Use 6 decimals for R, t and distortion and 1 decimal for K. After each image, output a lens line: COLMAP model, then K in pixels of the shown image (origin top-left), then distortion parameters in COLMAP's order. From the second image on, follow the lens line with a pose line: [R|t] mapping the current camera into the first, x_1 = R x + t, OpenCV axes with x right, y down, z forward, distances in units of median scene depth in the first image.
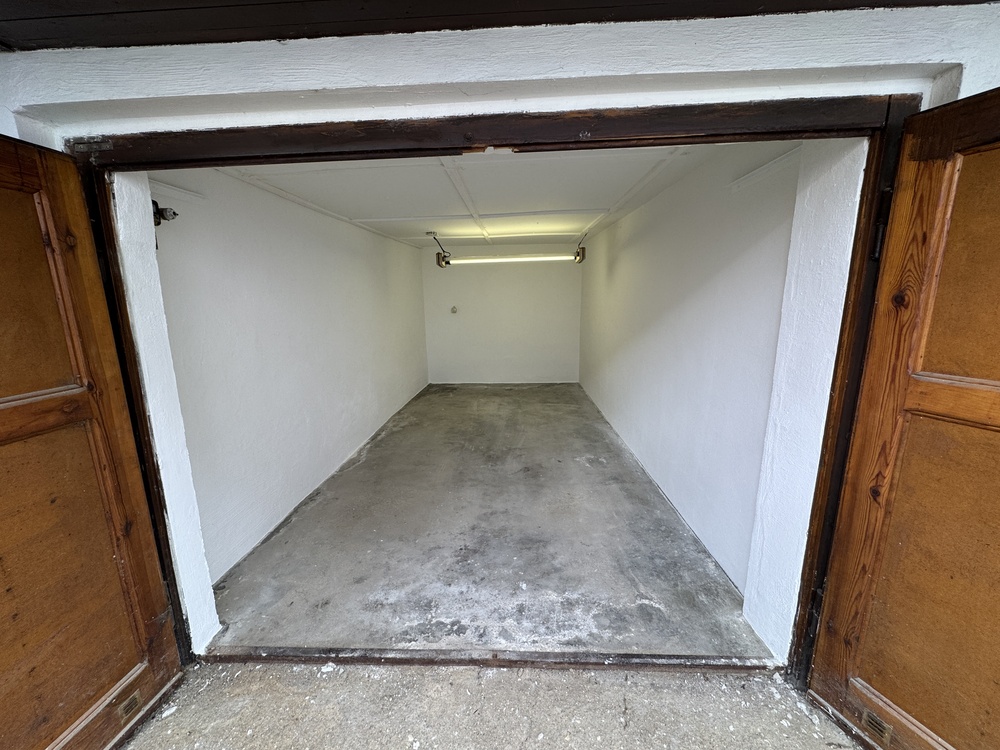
lens RADIAL K [[398.2, 0, 500.0], [0, 398.2, 375.0], [0, 0, 1]] dist [-0.001928, -0.000019]
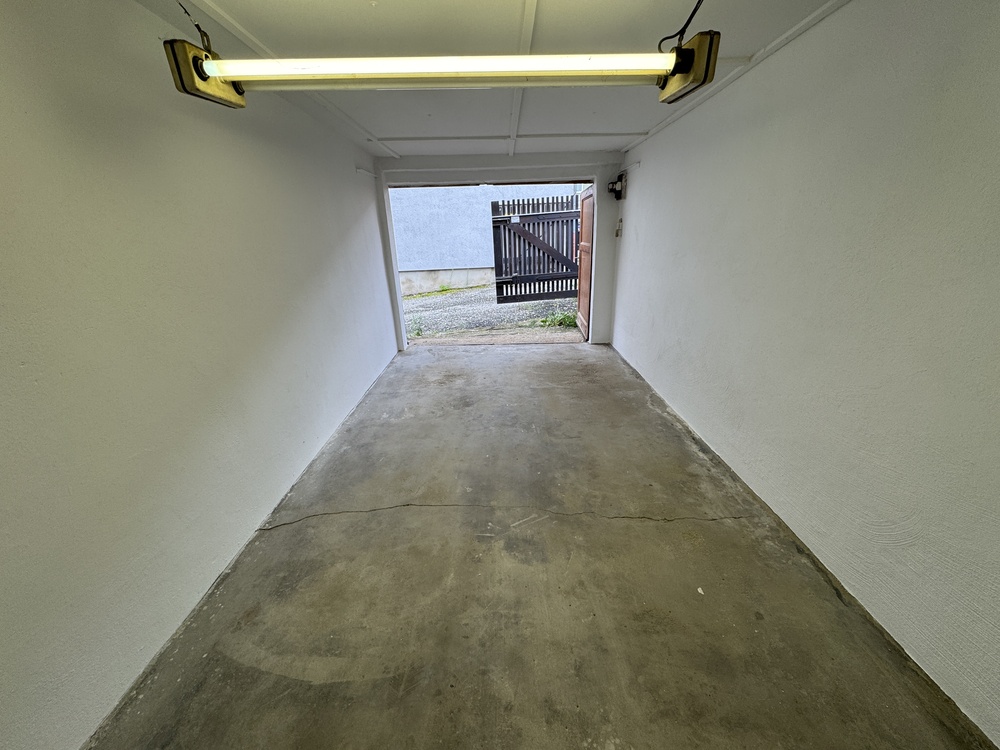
lens RADIAL K [[398.2, 0, 500.0], [0, 398.2, 375.0], [0, 0, 1]] dist [-0.001928, -0.000019]
pose [[-0.998120, 0.057273, -0.021841, 0.010573], [0.037887, 0.856542, 0.514684, -0.331885], [0.048185, 0.512889, -0.857102, 1.778748]]
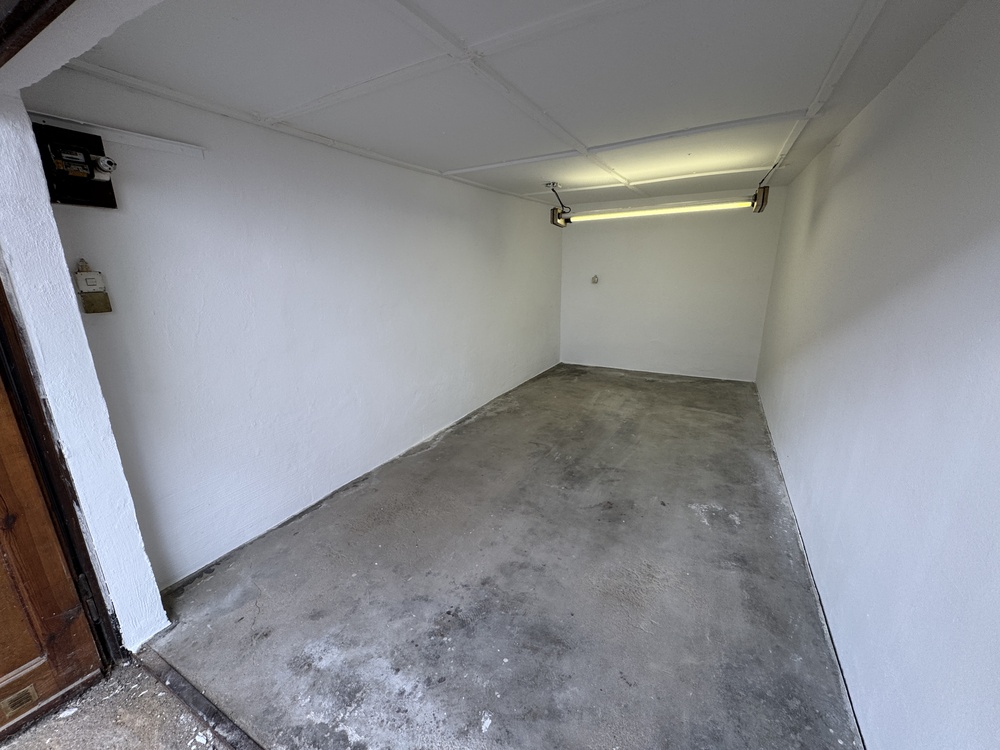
lens RADIAL K [[398.2, 0, 500.0], [0, 398.2, 375.0], [0, 0, 1]] dist [-0.001928, -0.000019]
pose [[0.899482, 0.116298, -0.421198, 0.161909], [-0.083836, 0.991955, 0.094856, -0.049362], [0.428841, -0.050010, 0.901995, 0.264651]]
